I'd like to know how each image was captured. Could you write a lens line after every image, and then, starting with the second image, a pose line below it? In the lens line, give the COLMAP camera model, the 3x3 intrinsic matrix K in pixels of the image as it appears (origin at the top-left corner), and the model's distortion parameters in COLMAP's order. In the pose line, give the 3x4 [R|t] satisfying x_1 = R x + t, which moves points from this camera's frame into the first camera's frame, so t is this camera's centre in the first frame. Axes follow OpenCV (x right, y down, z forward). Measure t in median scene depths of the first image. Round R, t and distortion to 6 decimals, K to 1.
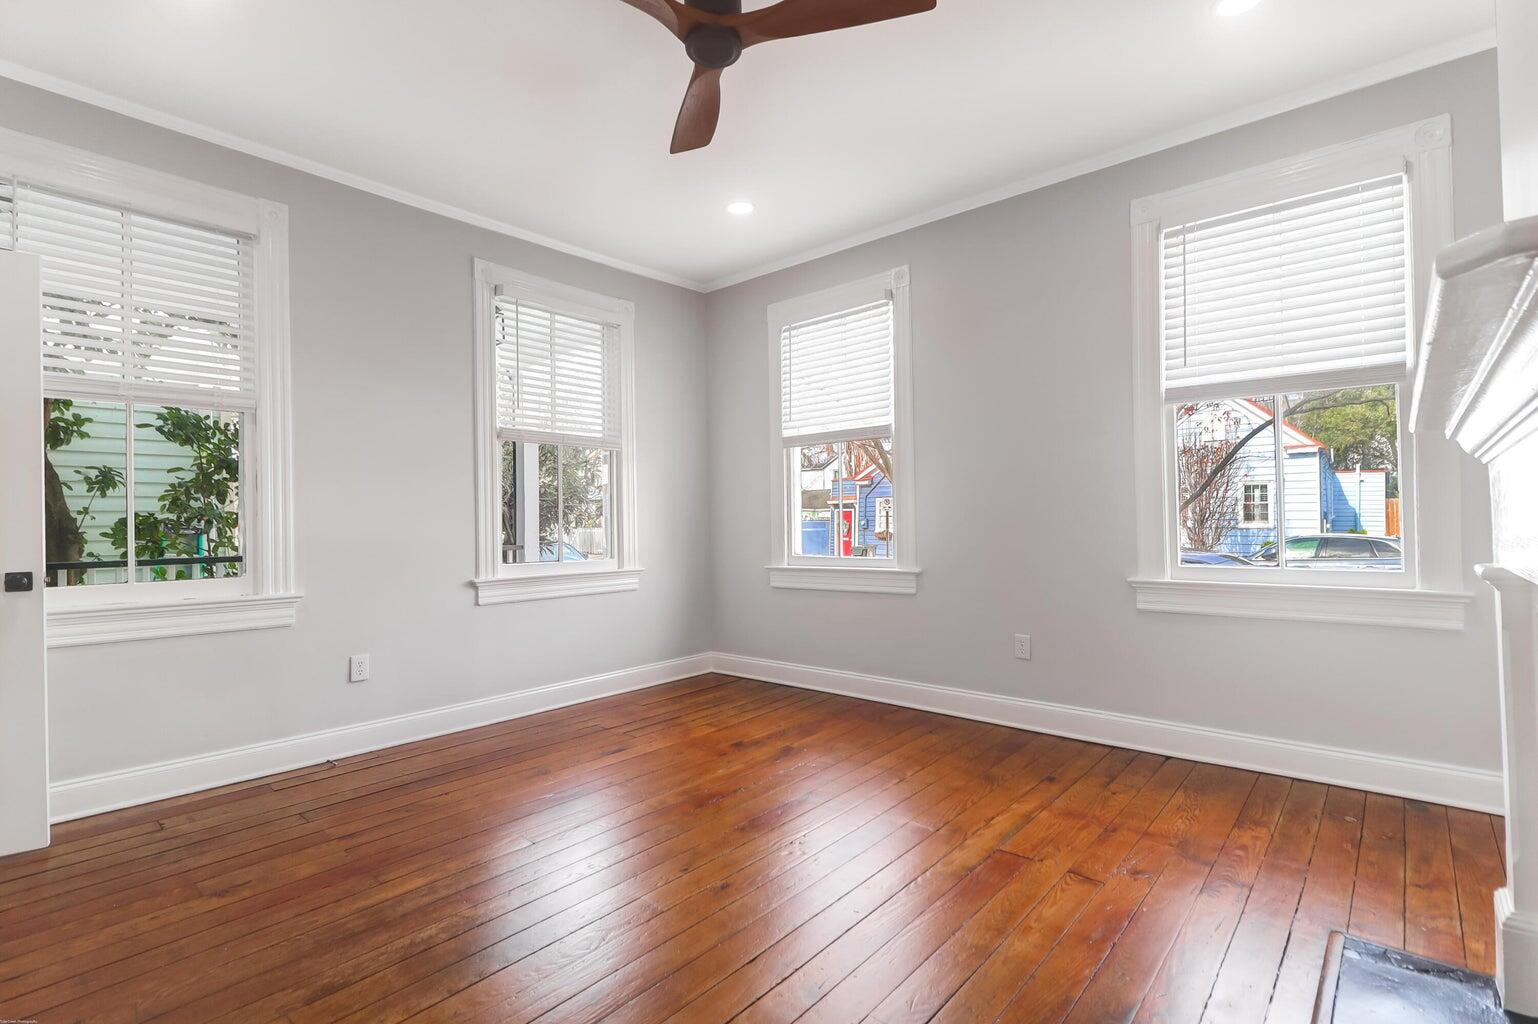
lens RADIAL K [[728.4, 0, 793.0], [0, 728.4, 514.9], [0, 0, 1]] dist [0.000960, 0.000048]
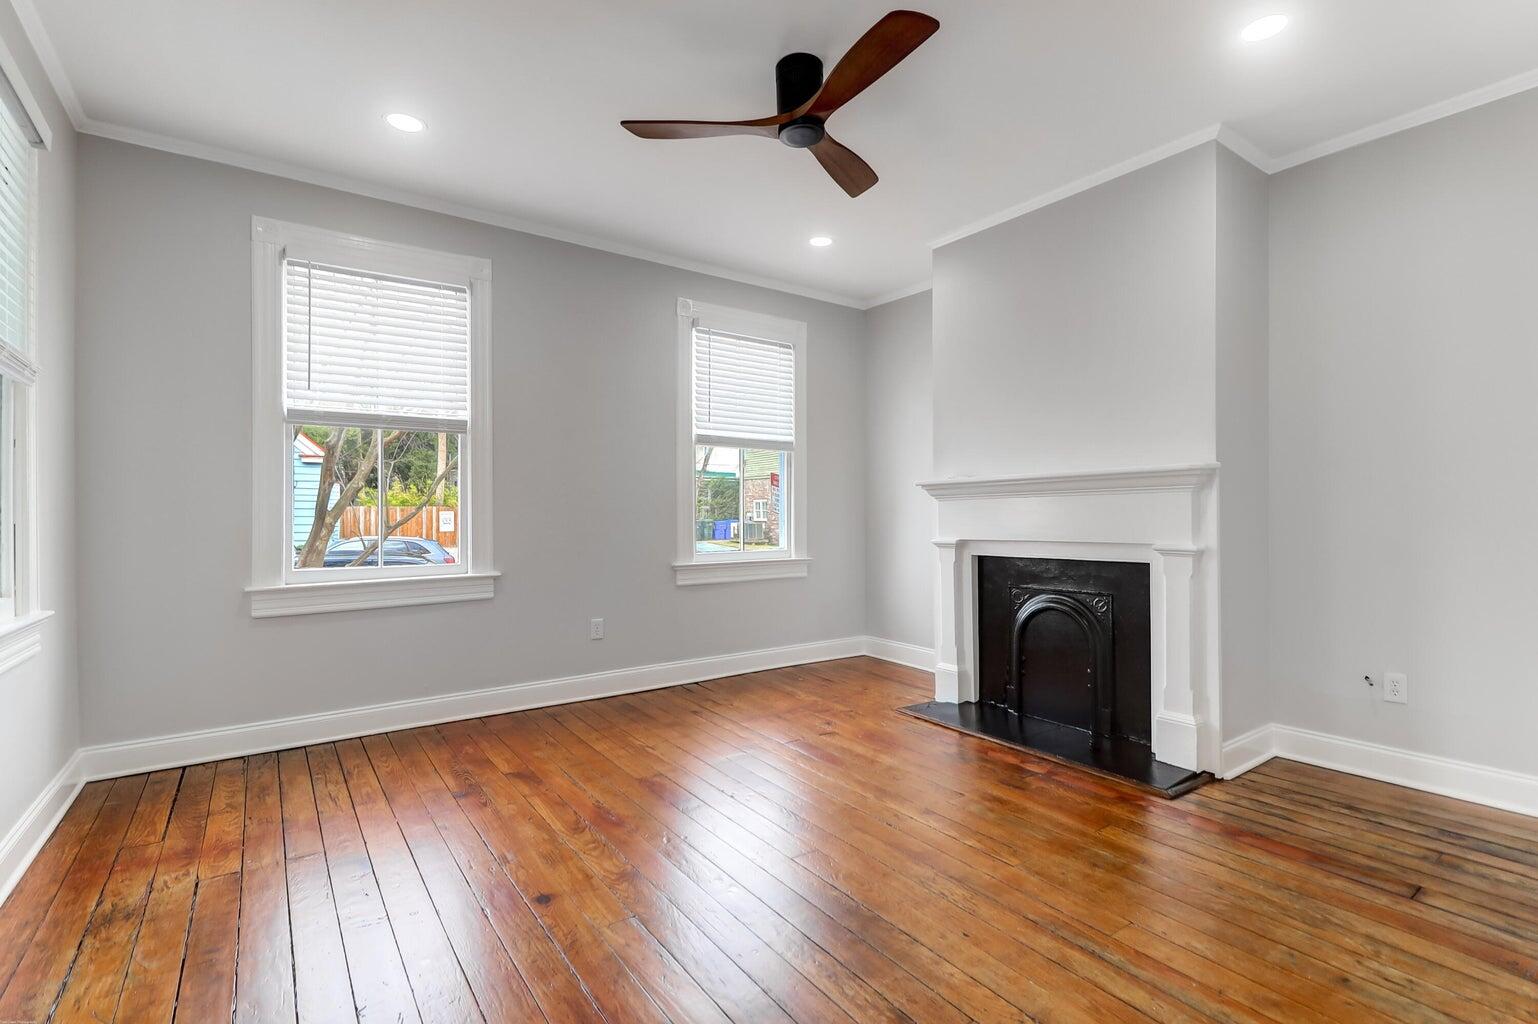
lens RADIAL K [[702.9, 0, 791.0], [0, 702.9, 513.5], [0, 0, 1]] dist [-0.000181, -0.000047]
pose [[0.217589, 0.014499, 0.975933, -0.671224], [-0.004214, 0.999894, -0.013915, 0.006268], [-0.976031, -0.001085, 0.217627, 0.402932]]
